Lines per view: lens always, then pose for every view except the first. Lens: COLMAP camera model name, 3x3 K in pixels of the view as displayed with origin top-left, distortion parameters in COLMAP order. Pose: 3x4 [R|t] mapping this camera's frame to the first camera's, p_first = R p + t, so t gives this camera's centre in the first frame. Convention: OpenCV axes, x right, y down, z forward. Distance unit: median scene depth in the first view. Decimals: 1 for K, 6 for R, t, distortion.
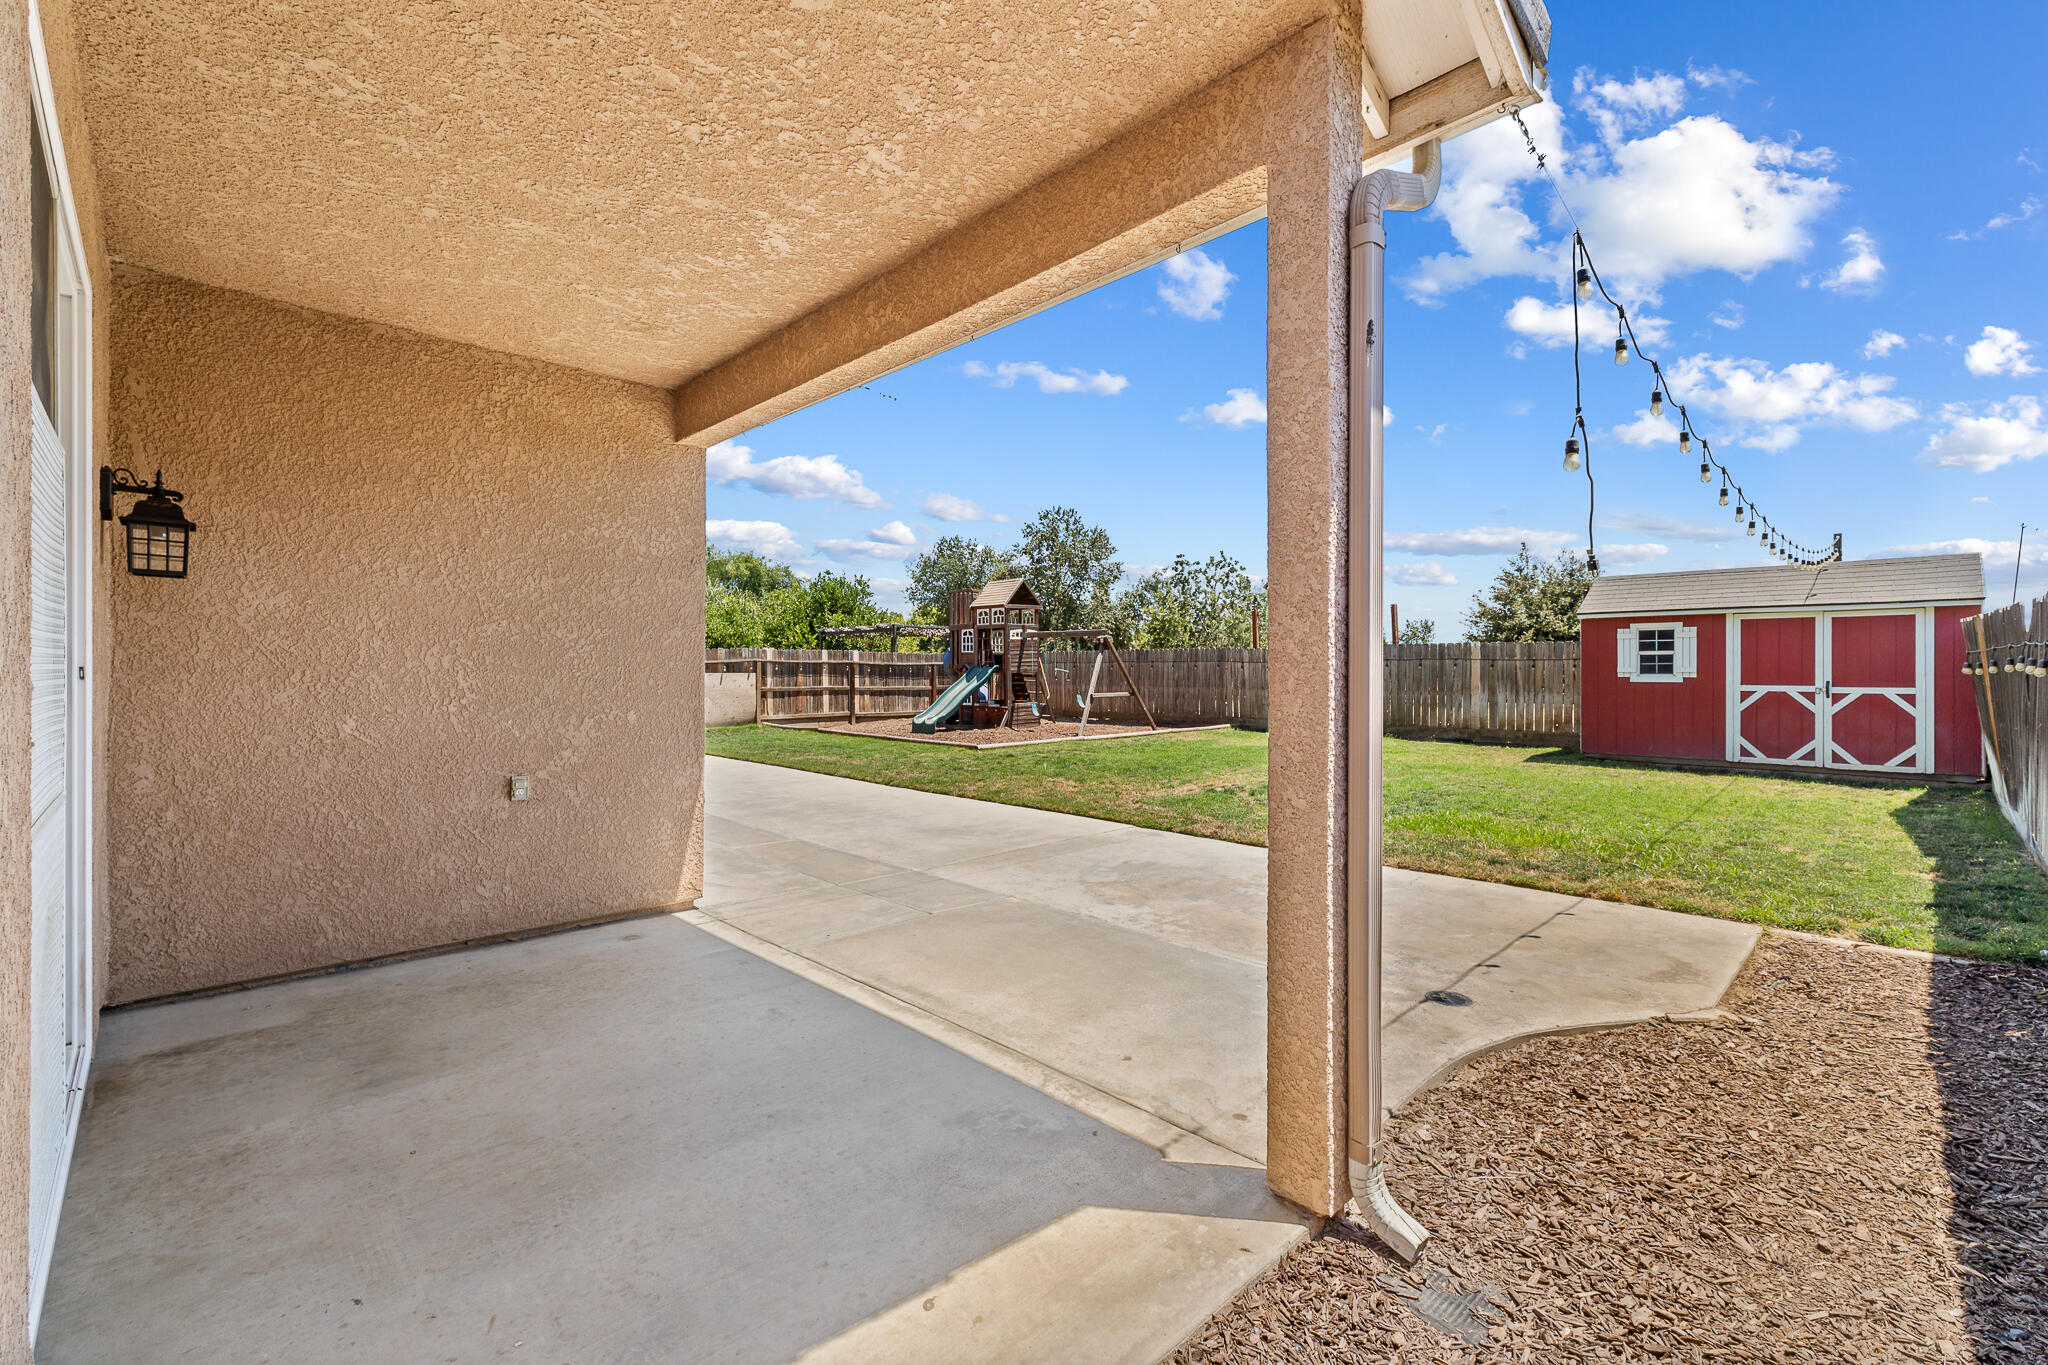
lens RADIAL K [[883.6, 0, 1025.5], [0, 883.6, 675.0], [0, 0, 1]] dist [0.009801, -0.000921]
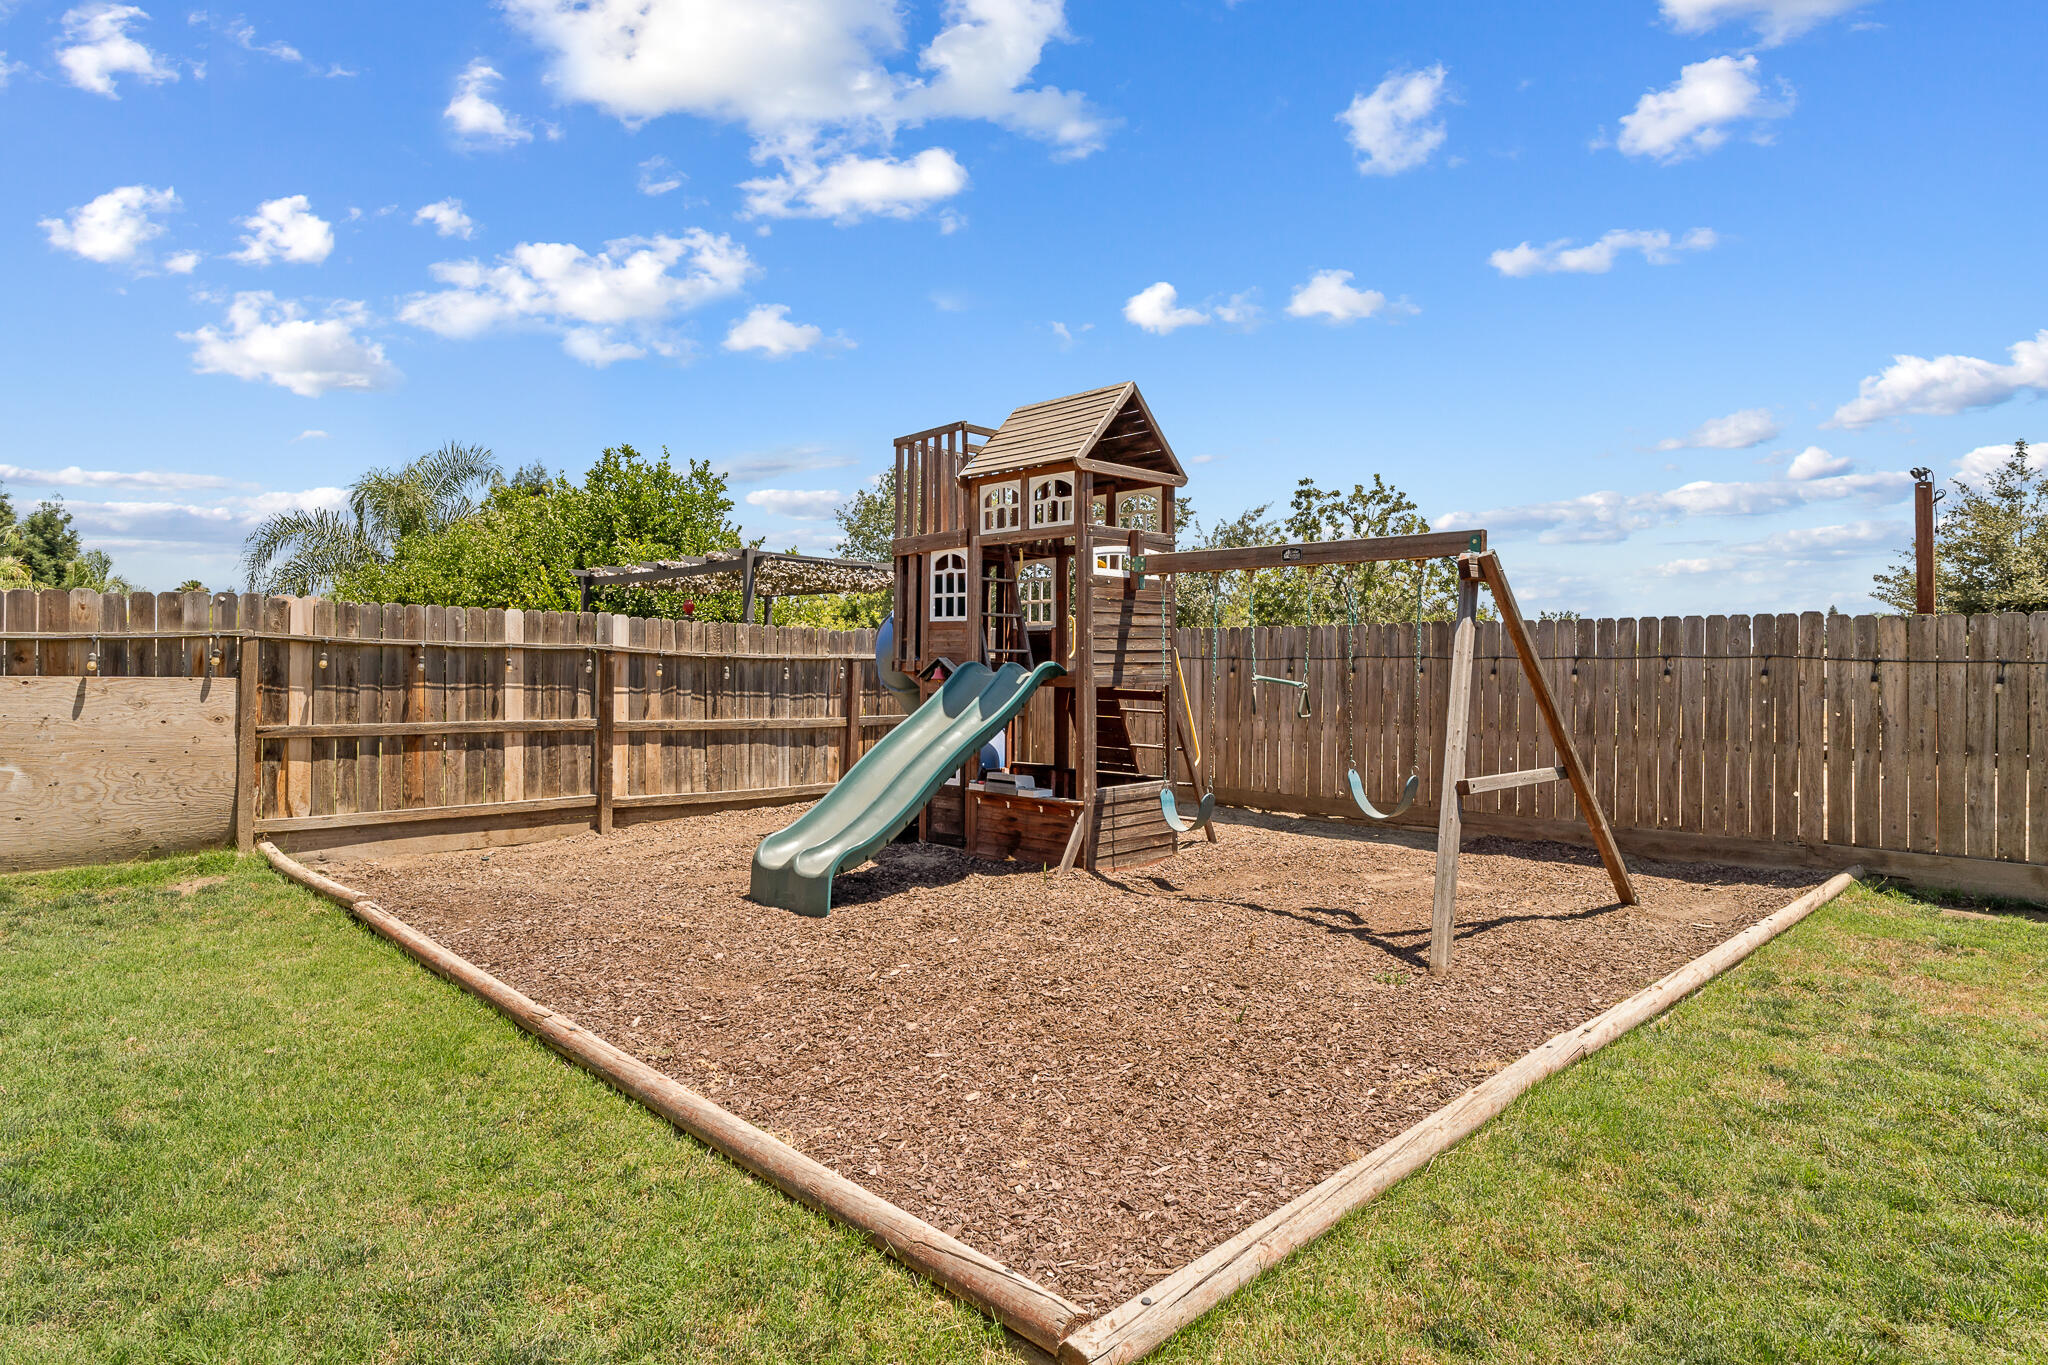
lens RADIAL K [[1100.6, 0, 1019.8], [0, 1100.6, 665.3], [0, 0, 1]] dist [-0.001752, -0.000017]
pose [[0.999757, 0.012898, 0.017858, -0.045400], [-0.012633, 0.999809, -0.014881, -0.003577], [-0.018047, 0.014652, 0.999730, 0.579465]]
